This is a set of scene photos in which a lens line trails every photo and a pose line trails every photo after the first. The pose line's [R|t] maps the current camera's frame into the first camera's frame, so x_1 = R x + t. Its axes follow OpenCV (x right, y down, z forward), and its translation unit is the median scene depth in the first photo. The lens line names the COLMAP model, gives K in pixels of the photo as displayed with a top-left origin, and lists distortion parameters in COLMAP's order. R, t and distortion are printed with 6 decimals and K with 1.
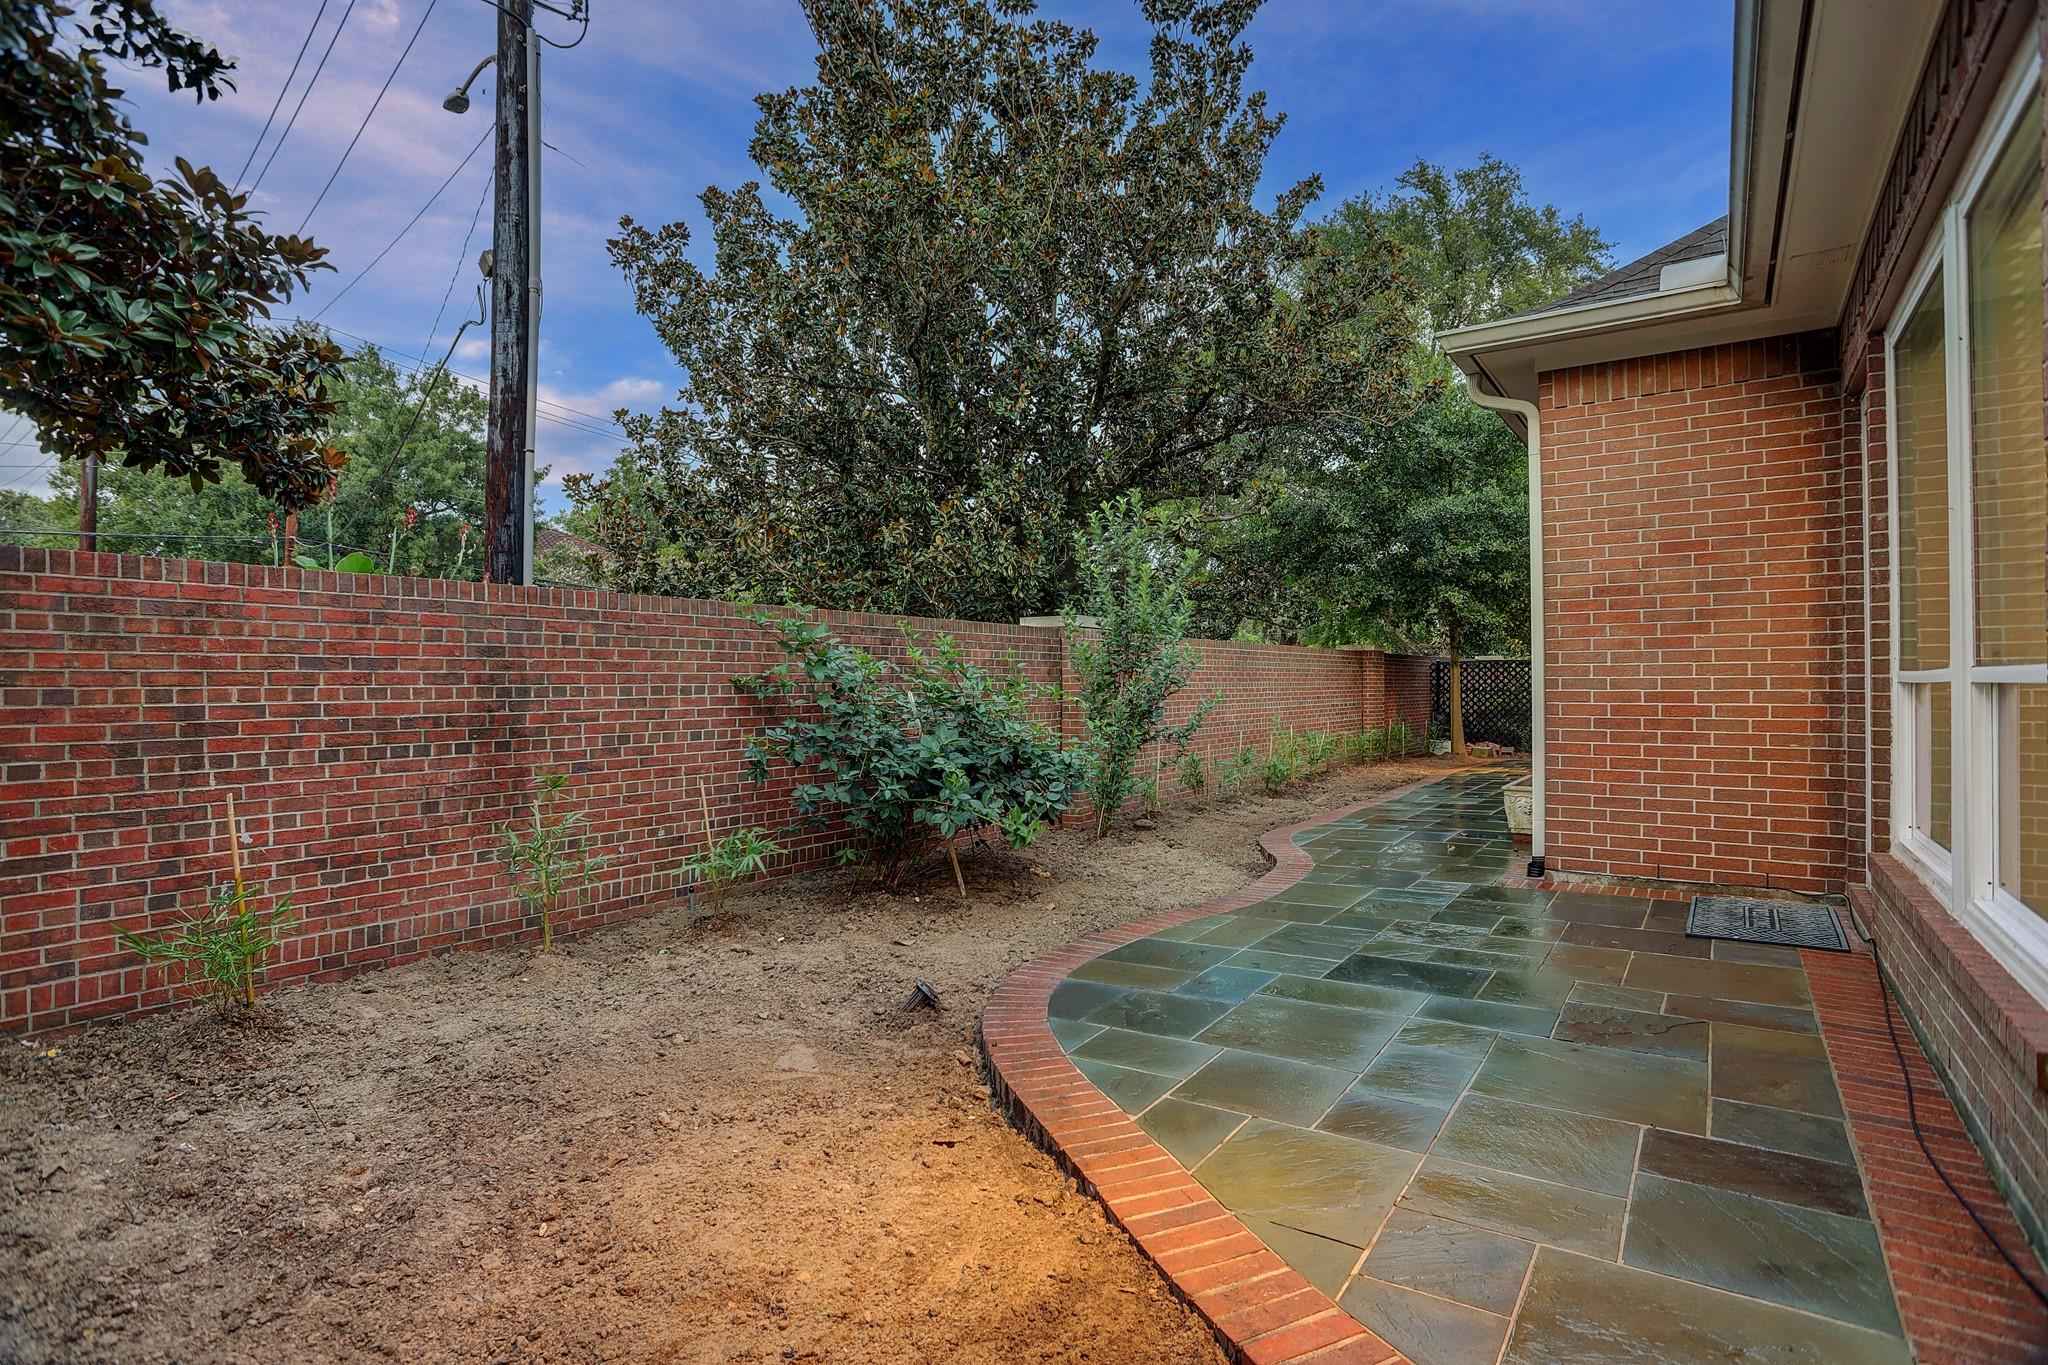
lens RADIAL K [[983.4, 0, 1022.1], [0, 983.4, 647.1], [0, 0, 1]] dist [-0.059718, 0.028066]
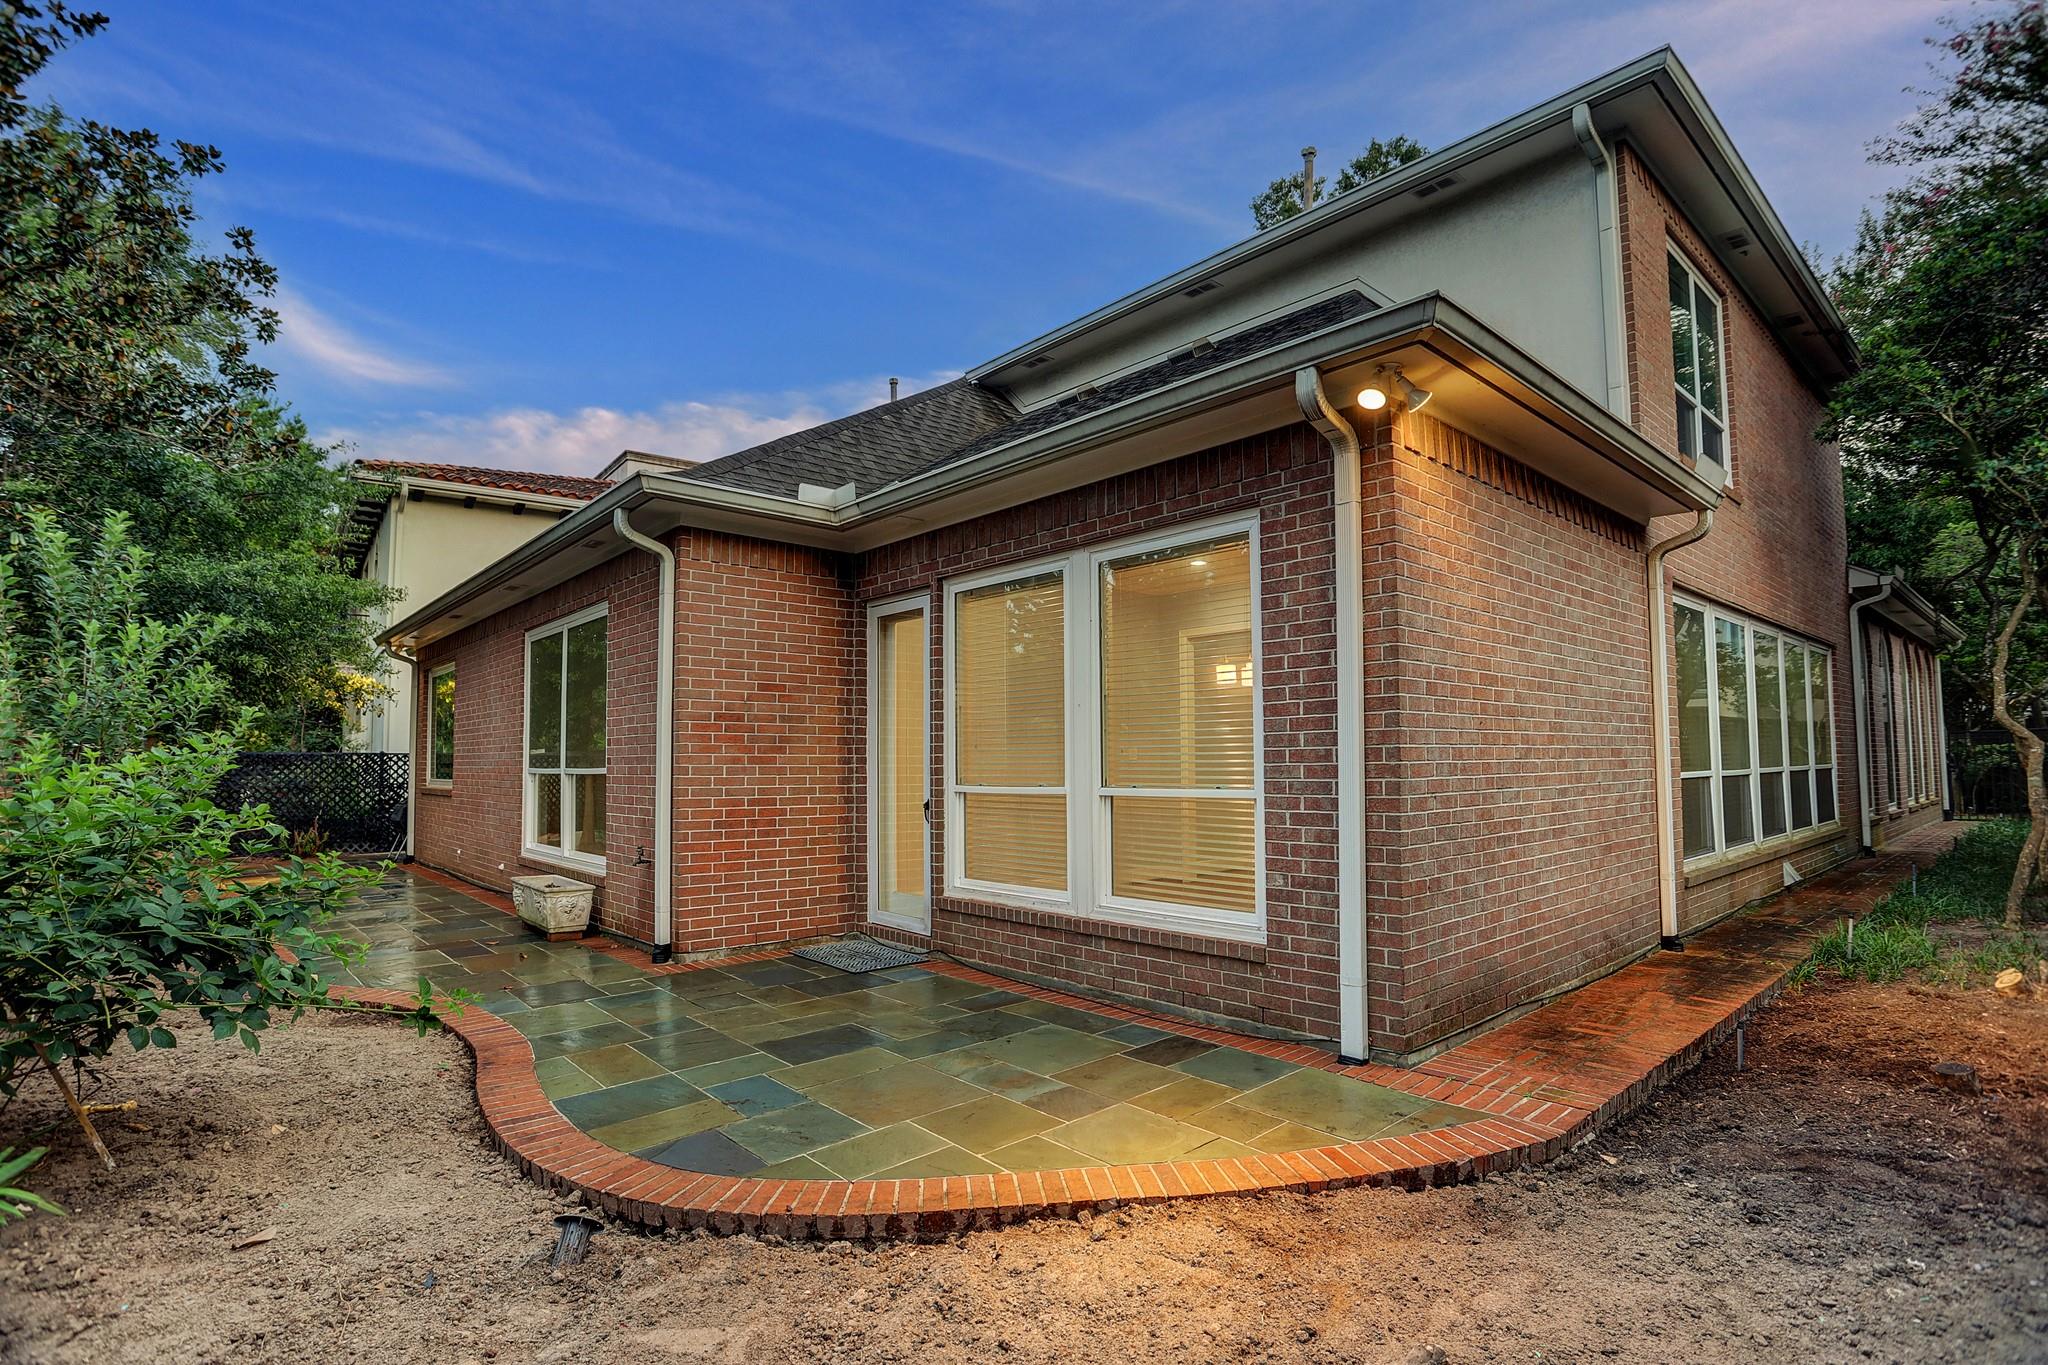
lens RADIAL K [[1001.3, 0, 1015.4], [0, 1001.3, 680.1], [0, 0, 1]] dist [-0.078722, 0.038840]
pose [[0.224826, 0.085498, 0.970641, -0.591997], [-0.034809, 0.996212, -0.079687, -0.017721], [-0.973777, -0.015872, 0.226950, 0.374773]]
